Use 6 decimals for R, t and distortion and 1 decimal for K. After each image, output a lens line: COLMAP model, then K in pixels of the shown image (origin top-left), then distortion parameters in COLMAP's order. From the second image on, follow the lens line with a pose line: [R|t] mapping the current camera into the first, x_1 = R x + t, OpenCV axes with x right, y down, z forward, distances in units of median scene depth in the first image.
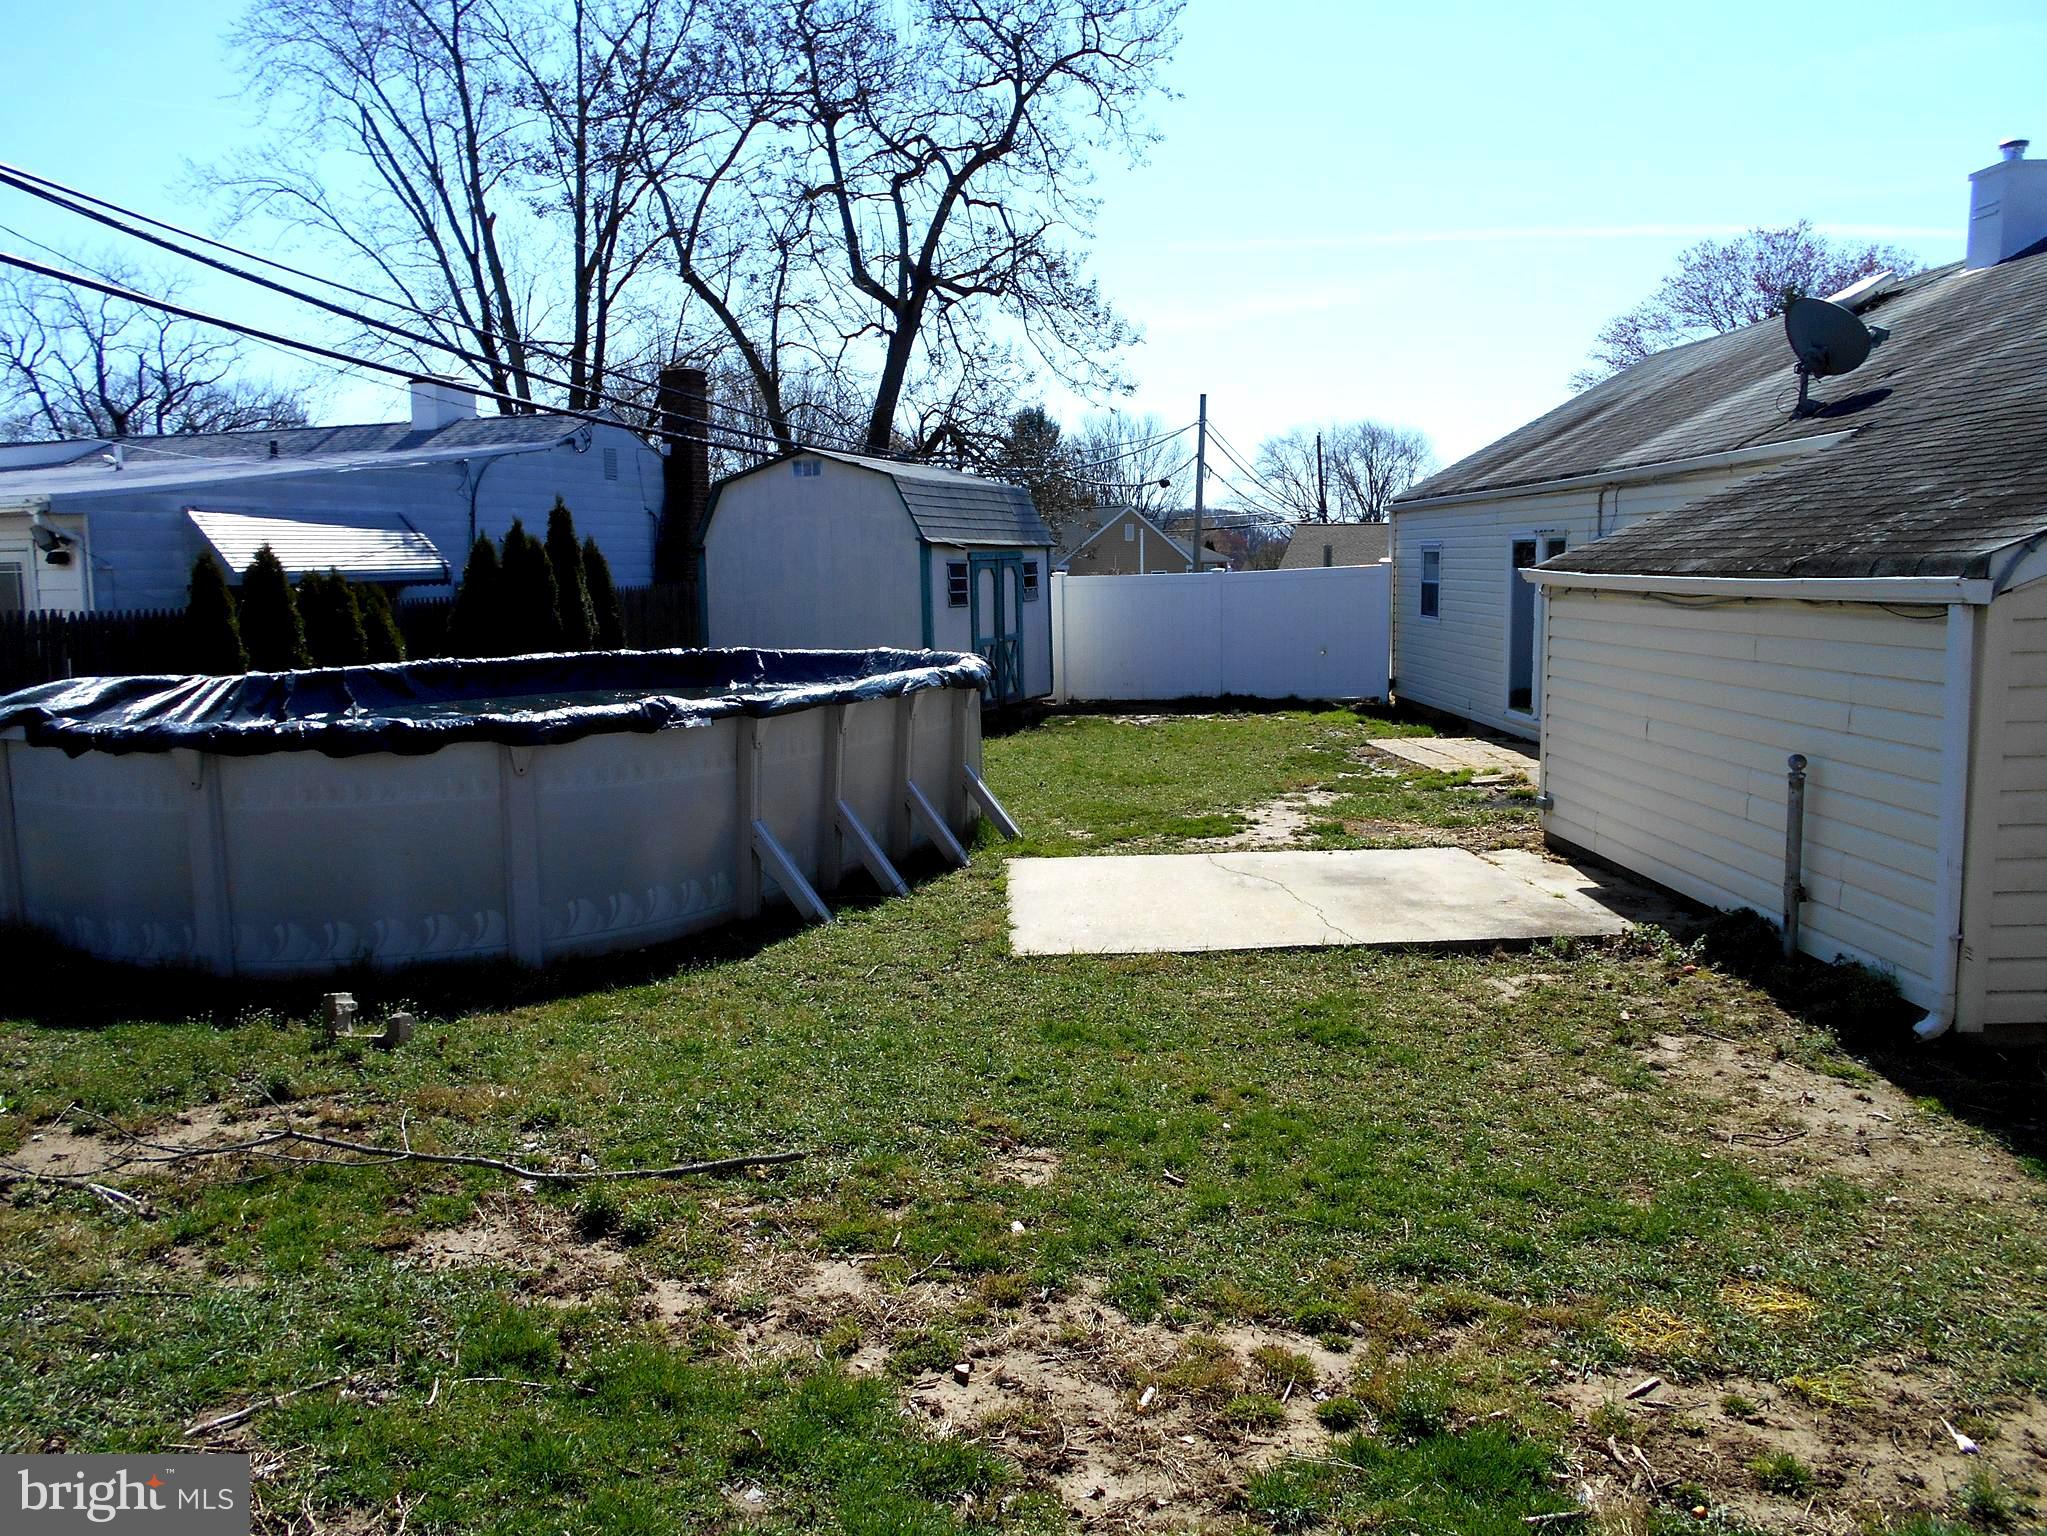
lens RADIAL K [[1558.4, 0, 1023.5], [0, 1558.4, 768.0], [0, 0, 1]] dist [-0.049811, 0.093975]
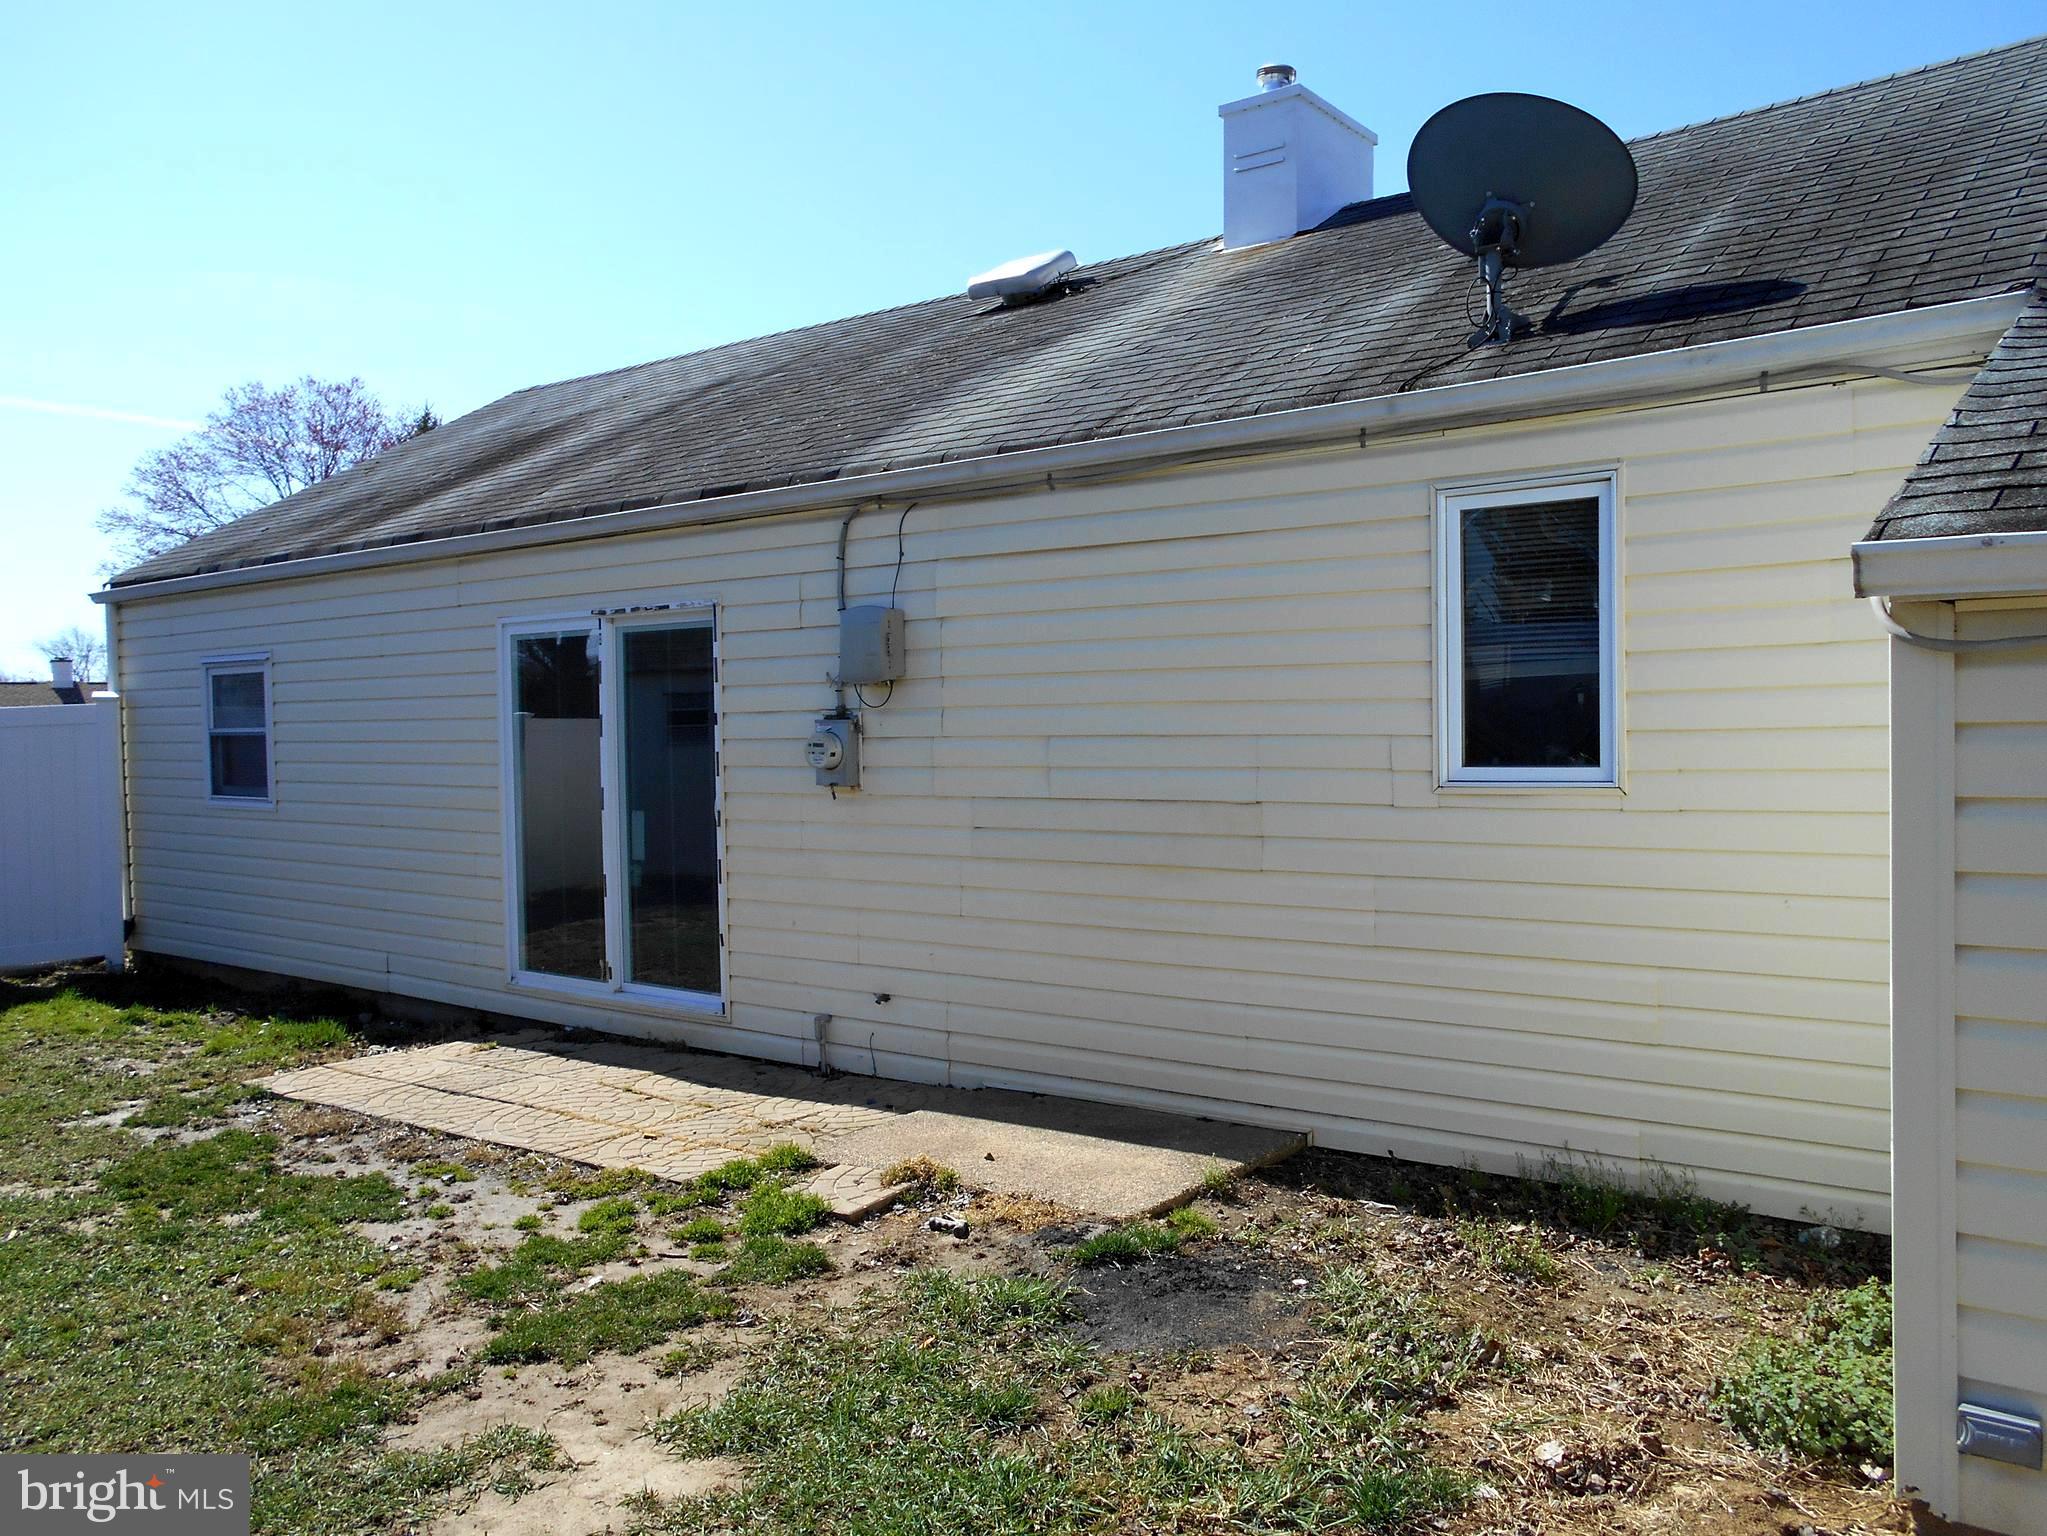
lens RADIAL K [[1558.4, 0, 1023.5], [0, 1558.4, 768.0], [0, 0, 1]] dist [-0.049811, 0.093975]
pose [[0.615176, -0.018596, 0.788170, 0.020823], [0.111359, 0.991748, -0.063517, -0.050503], [-0.780485, 0.126844, 0.612171, 0.524988]]
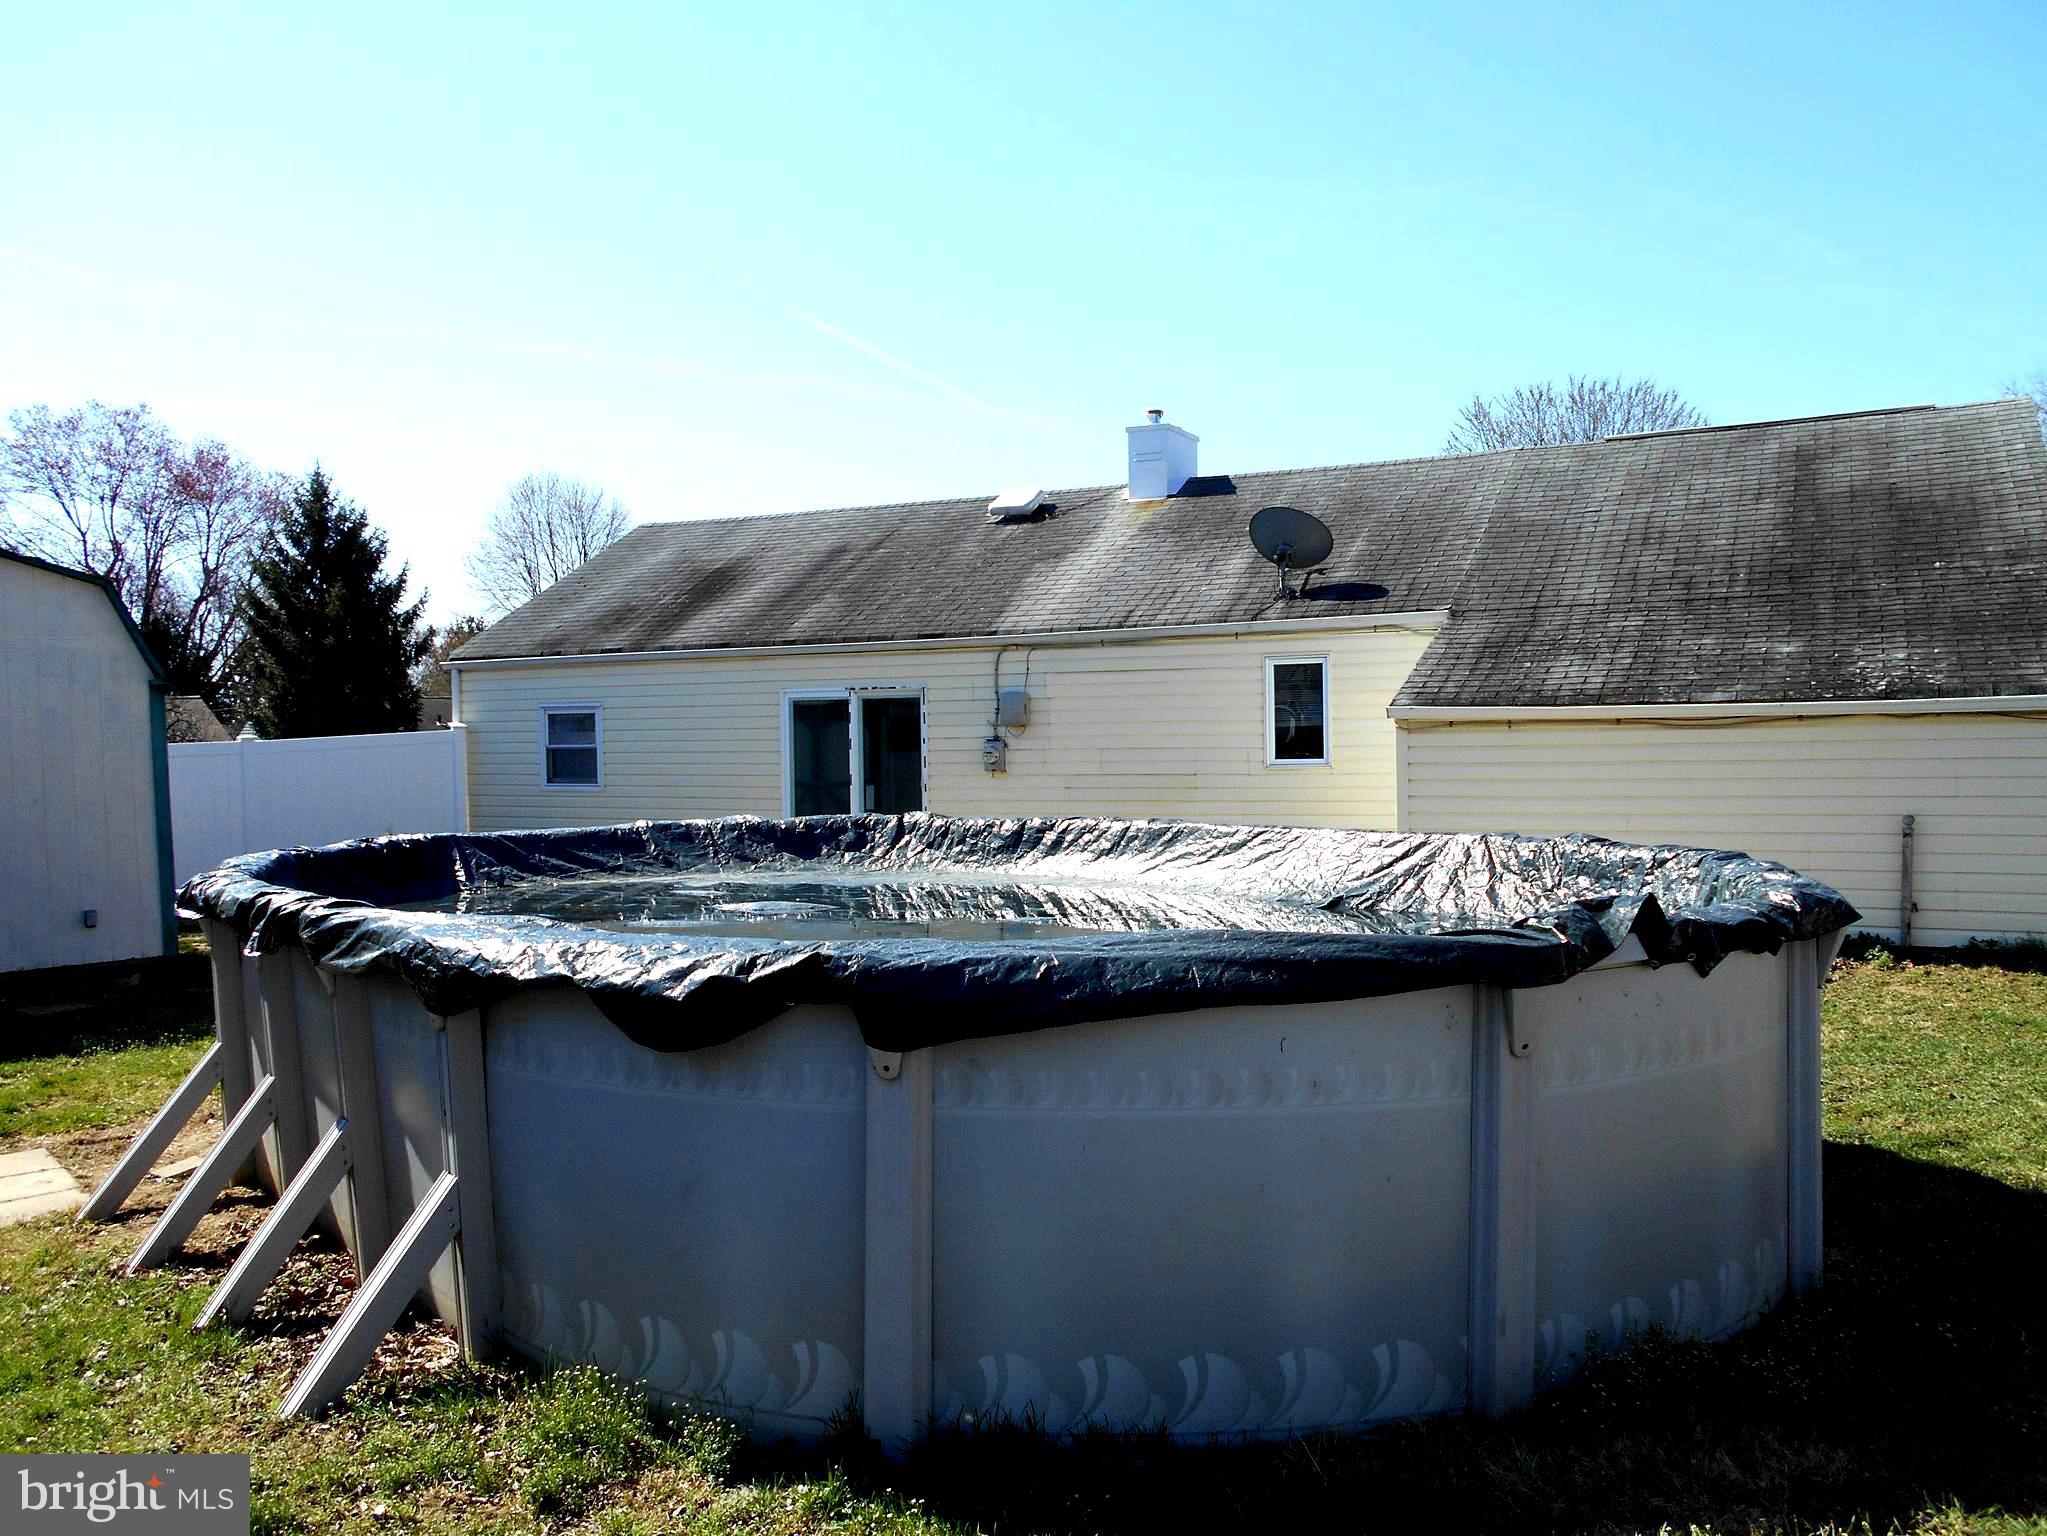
lens RADIAL K [[1562.0, 0, 1023.5], [0, 1562.0, 768.0], [0, 0, 1]] dist [-0.046753, 0.002363]
pose [[0.448965, -0.021602, 0.893288, -0.461576], [0.131333, 0.990446, -0.042056, -0.039125], [-0.883845, 0.136200, 0.447513, 0.398364]]
